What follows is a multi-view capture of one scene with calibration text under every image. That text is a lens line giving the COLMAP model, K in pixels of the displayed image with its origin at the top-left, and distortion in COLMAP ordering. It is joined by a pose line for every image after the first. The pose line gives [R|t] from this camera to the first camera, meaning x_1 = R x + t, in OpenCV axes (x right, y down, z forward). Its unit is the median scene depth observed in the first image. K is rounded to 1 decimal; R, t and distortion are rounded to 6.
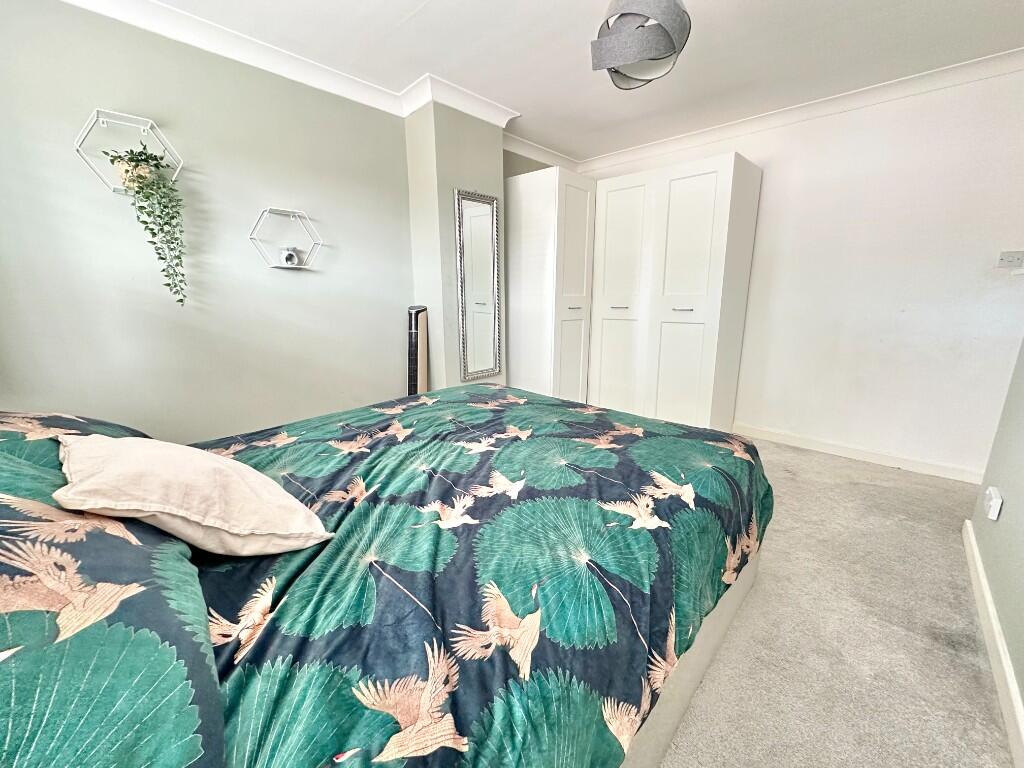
lens RADIAL K [[409.0, 0, 509.7], [0, 409.0, 376.3], [0, 0, 1]] dist [-0.002249, 0.000225]
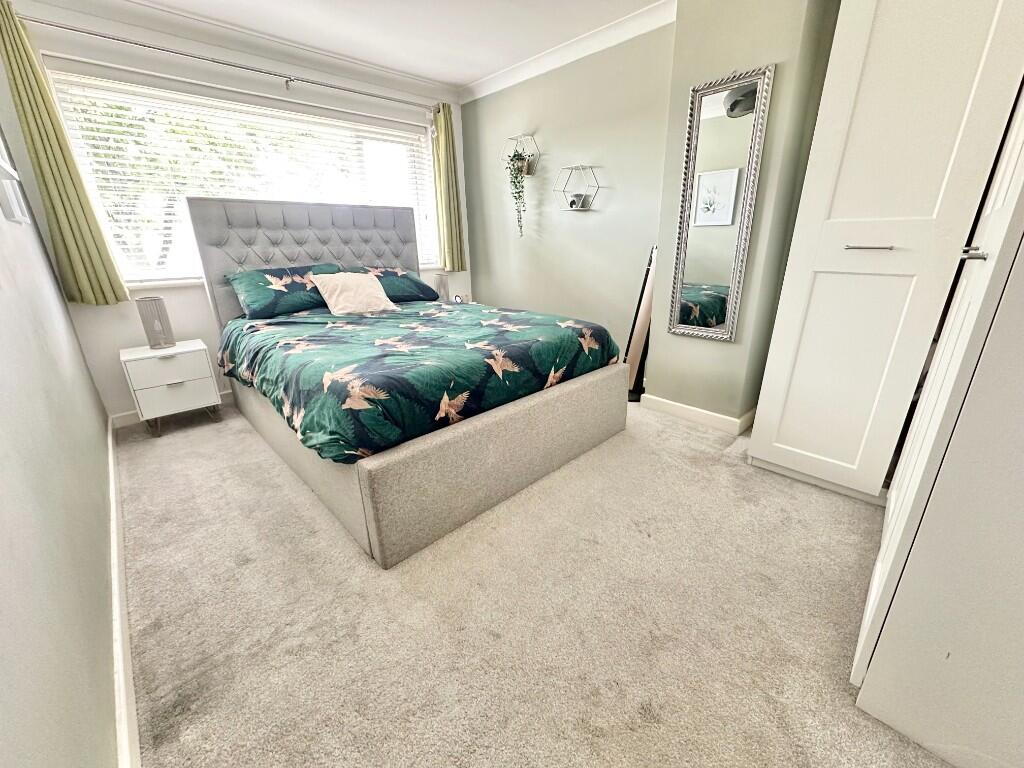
lens RADIAL K [[409.0, 0, 513.3], [0, 409.0, 386.5], [0, 0, 1]] dist [-0.002249, 0.000225]
pose [[-0.040069, 0.339581, -0.939723, 0.974872], [-0.188357, 0.921050, 0.340865, -0.145431], [0.981283, 0.190661, 0.027057, 0.866772]]
